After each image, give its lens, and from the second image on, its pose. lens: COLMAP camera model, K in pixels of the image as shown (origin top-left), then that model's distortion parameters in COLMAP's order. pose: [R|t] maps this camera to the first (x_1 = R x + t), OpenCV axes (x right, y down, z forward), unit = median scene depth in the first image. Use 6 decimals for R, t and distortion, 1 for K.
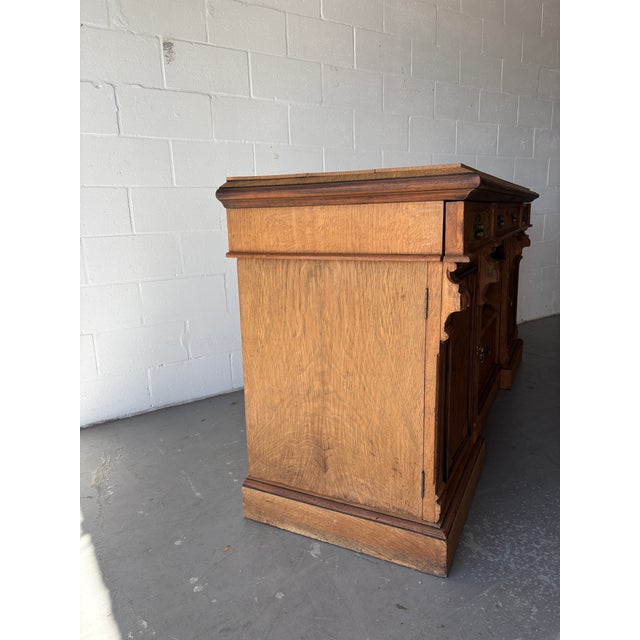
lens RADIAL K [[487.6, 0, 311.9], [0, 487.6, 323.2], [0, 0, 1]] dist [0.012188, -0.003364]
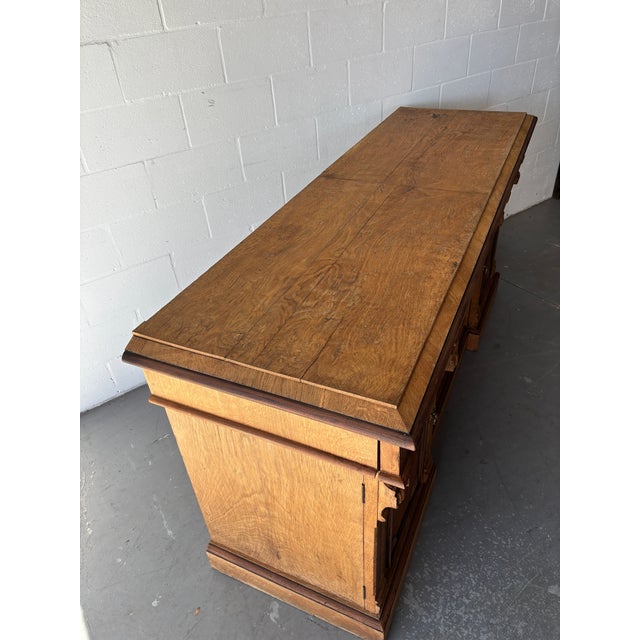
lens RADIAL K [[487.6, 0, 311.9], [0, 487.6, 323.2], [0, 0, 1]] dist [0.012188, -0.003364]
pose [[0.998608, -0.052448, 0.005597, 0.125293], [0.045407, 0.908813, 0.414725, -0.630455], [-0.026838, -0.413894, 0.909930, 0.233896]]
